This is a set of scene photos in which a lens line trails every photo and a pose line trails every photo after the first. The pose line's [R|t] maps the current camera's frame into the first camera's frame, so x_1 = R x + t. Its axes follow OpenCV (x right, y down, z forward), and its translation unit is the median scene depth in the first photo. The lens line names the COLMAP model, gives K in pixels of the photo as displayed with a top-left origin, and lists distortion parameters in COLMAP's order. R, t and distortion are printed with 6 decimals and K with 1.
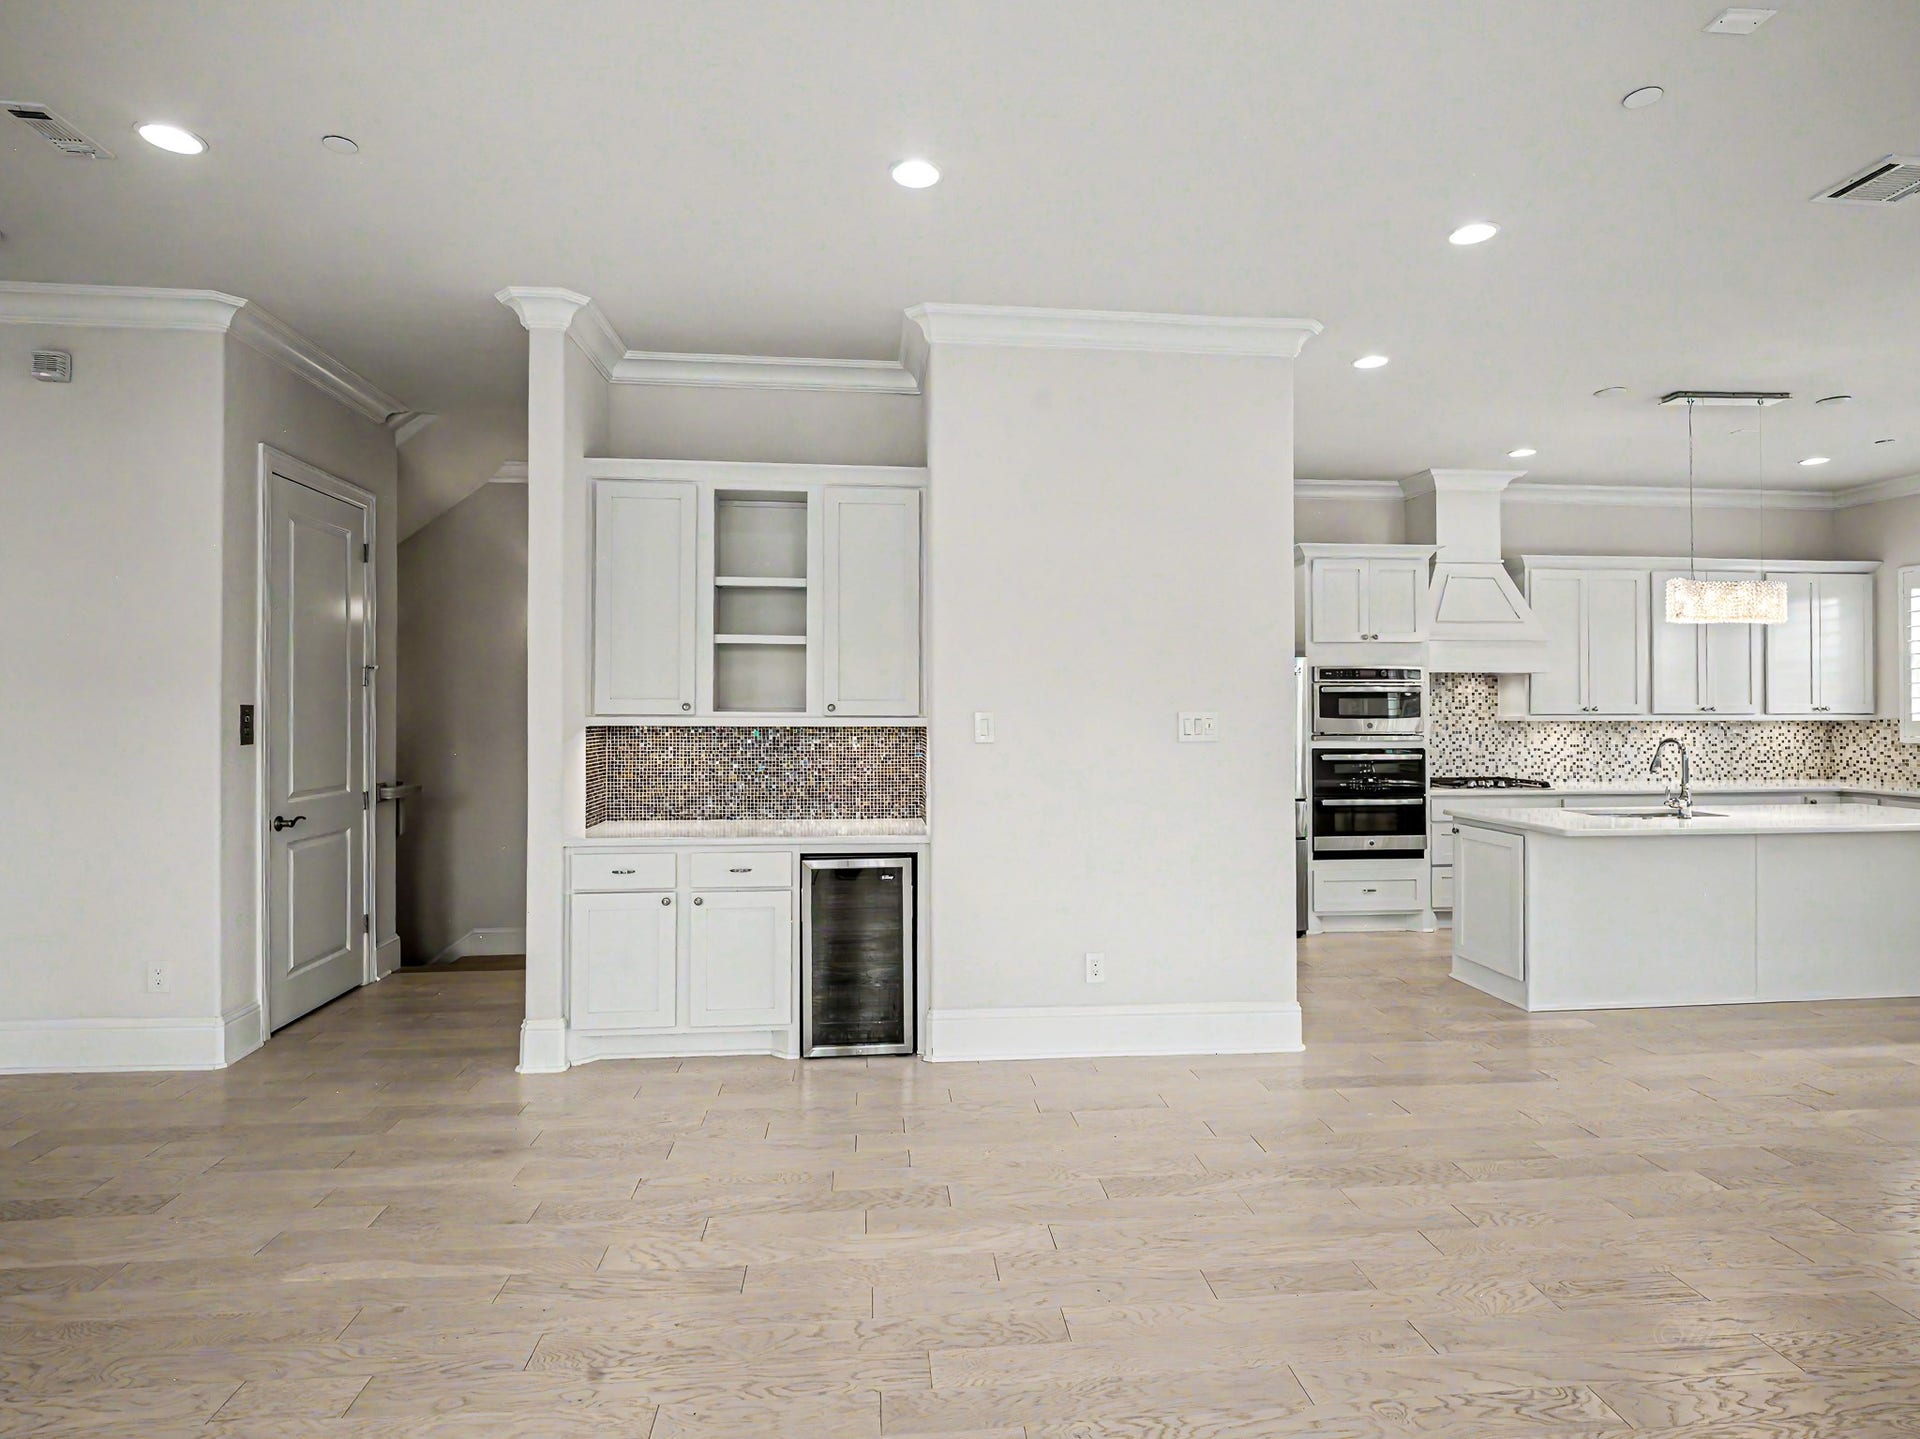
lens RADIAL K [[984.4, 0, 956.1], [0, 984.4, 708.3], [0, 0, 1]] dist [0.013285, -0.018280]
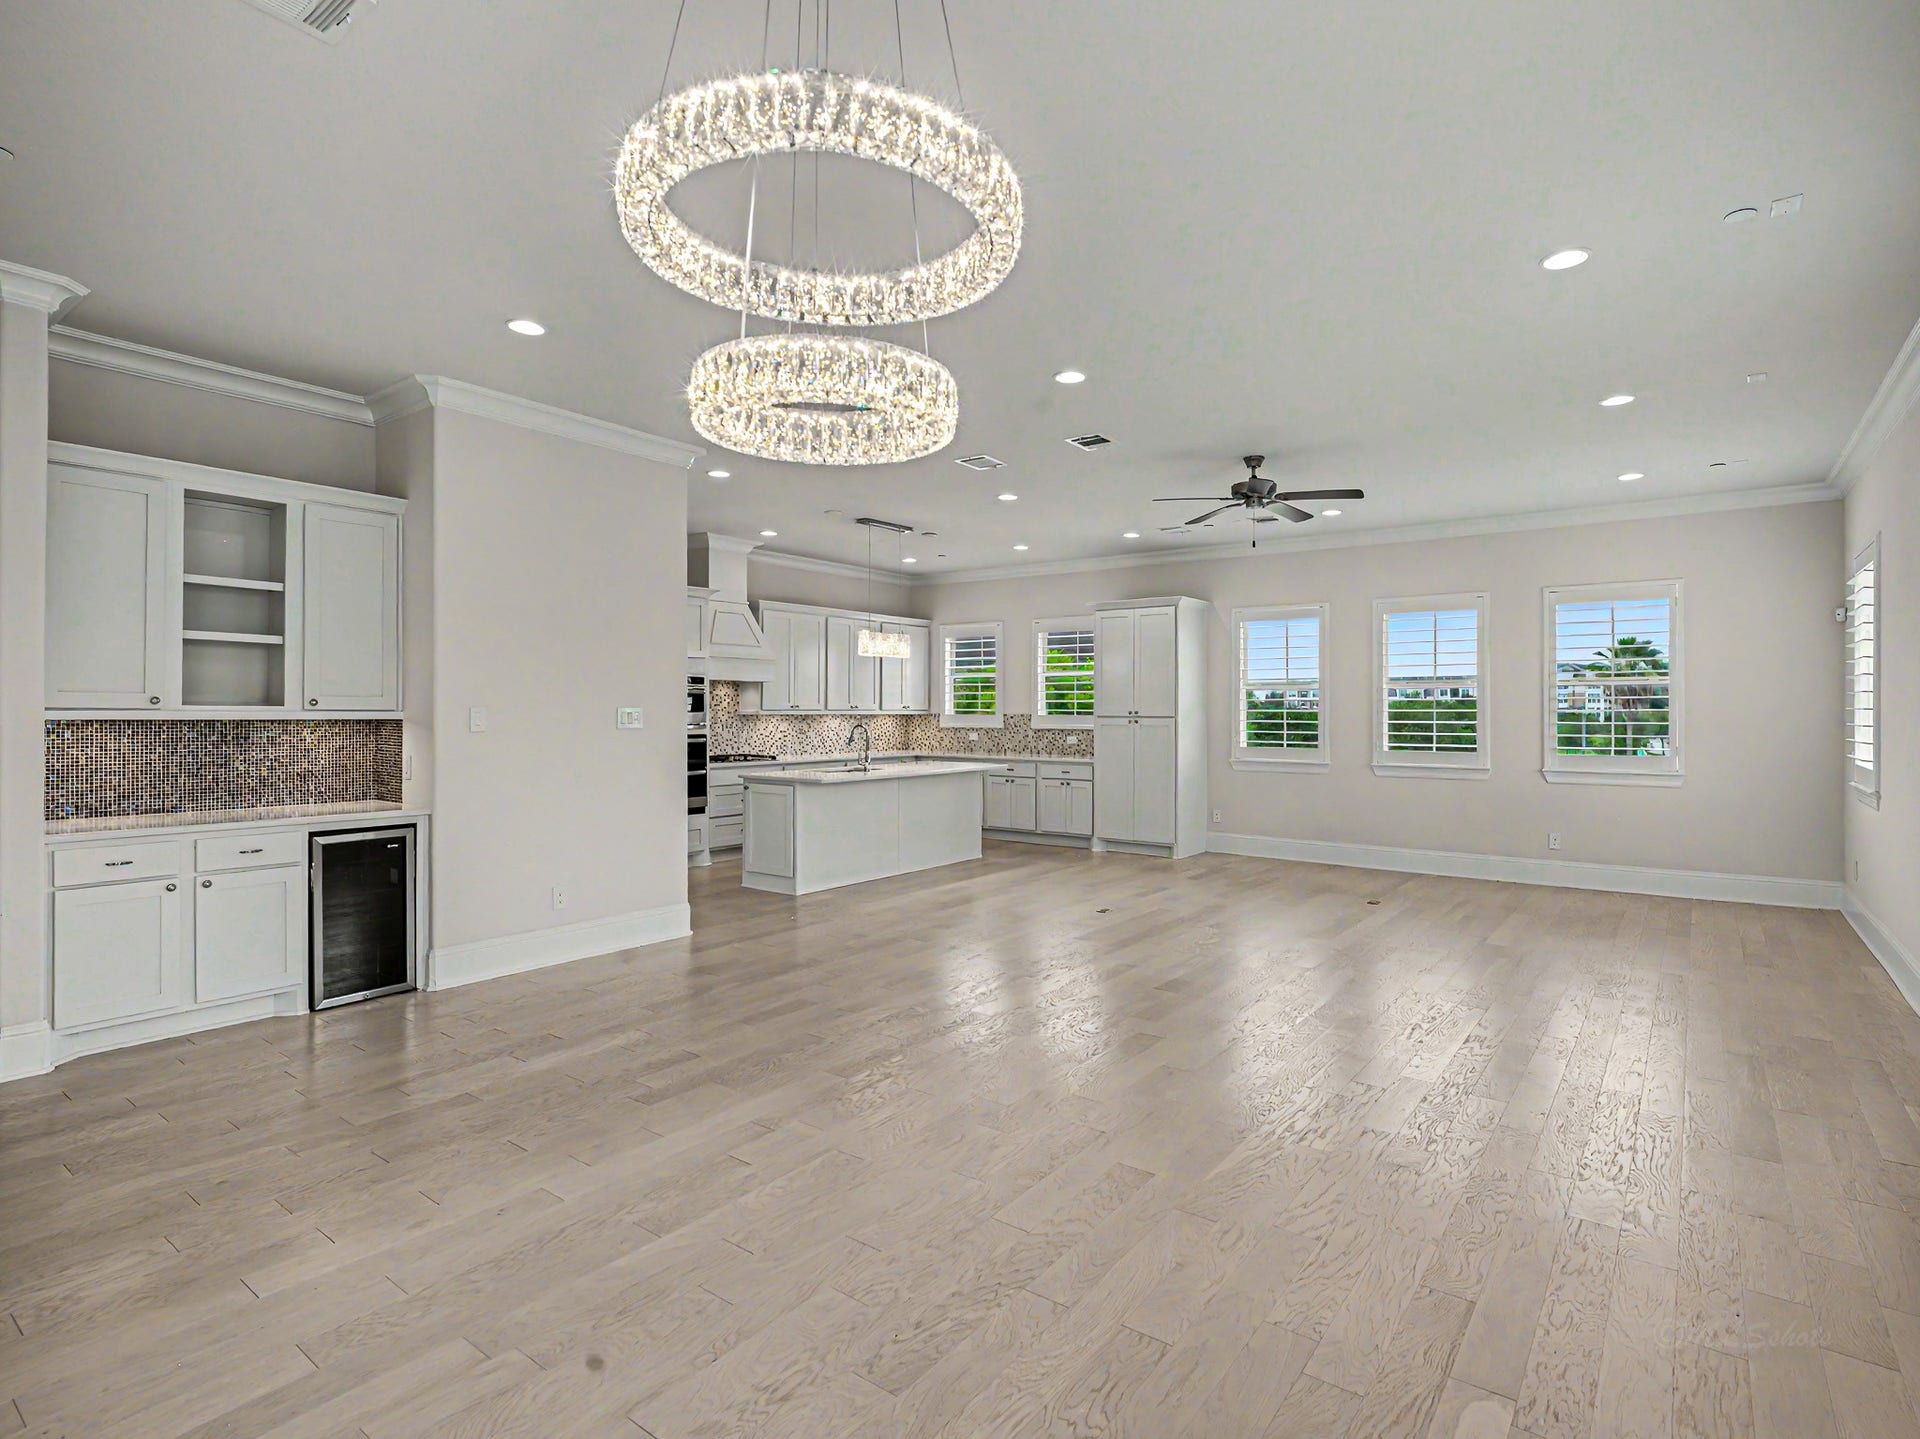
lens RADIAL K [[984.4, 0, 956.1], [0, 984.4, 708.3], [0, 0, 1]] dist [0.013285, -0.018280]
pose [[0.673044, 0.004111, 0.739591, -0.305833], [-0.008026, 0.999966, 0.001745, -0.001145], [-0.739559, -0.007110, 0.673054, -0.188359]]
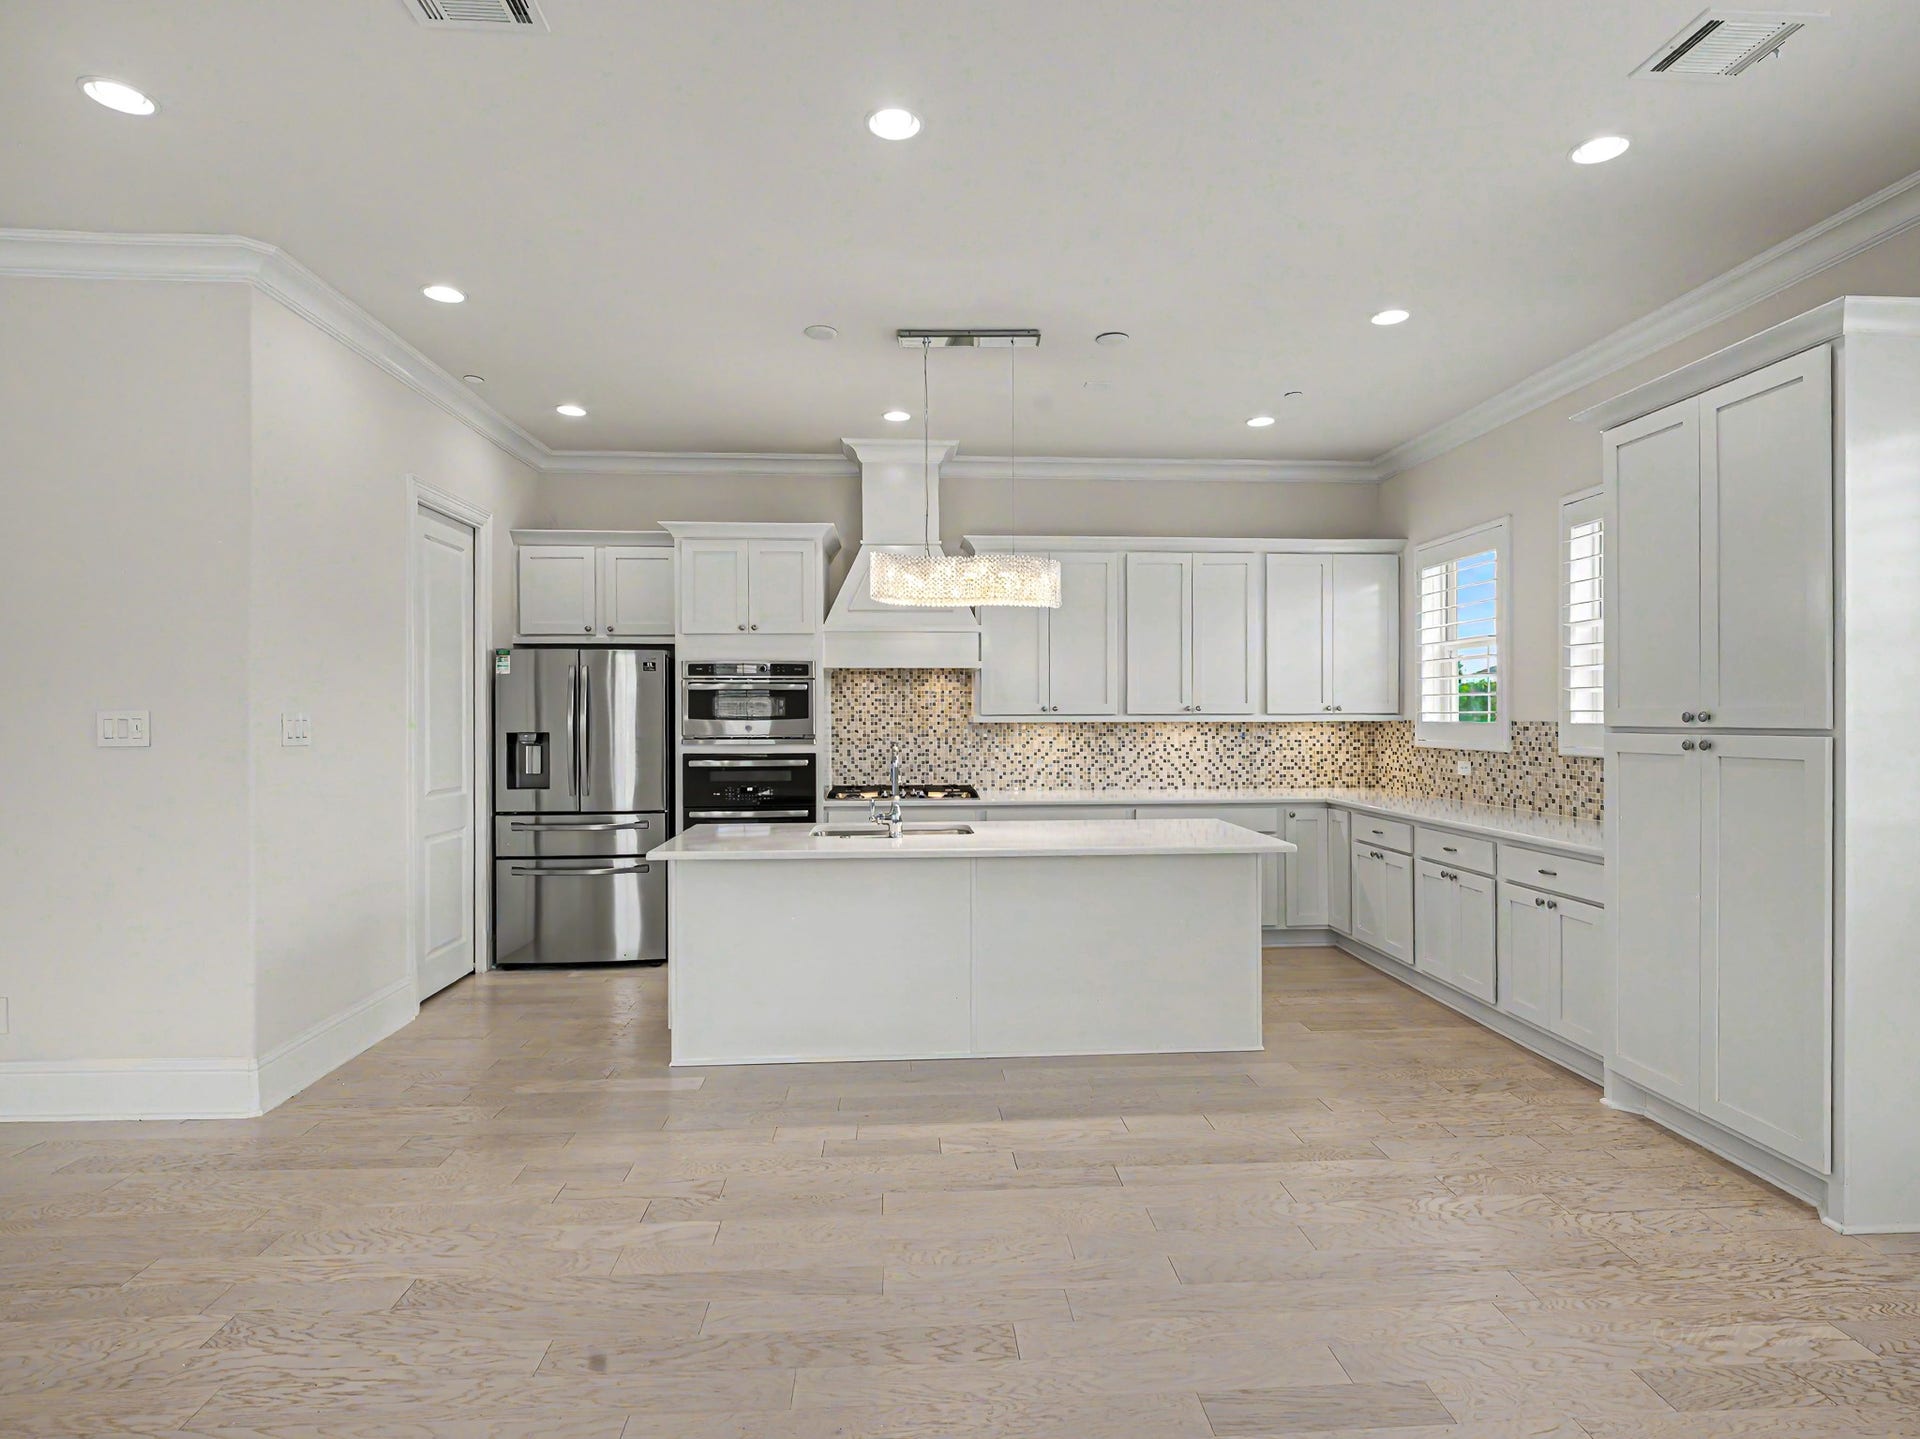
lens RADIAL K [[984.4, 0, 956.1], [0, 984.4, 708.3], [0, 0, 1]] dist [0.013285, -0.018280]
pose [[0.999484, -0.001696, -0.032062, 0.610861], [0.001650, 0.999998, -0.001461, 0.001520], [0.032064, 0.001407, 0.999485, 0.116628]]
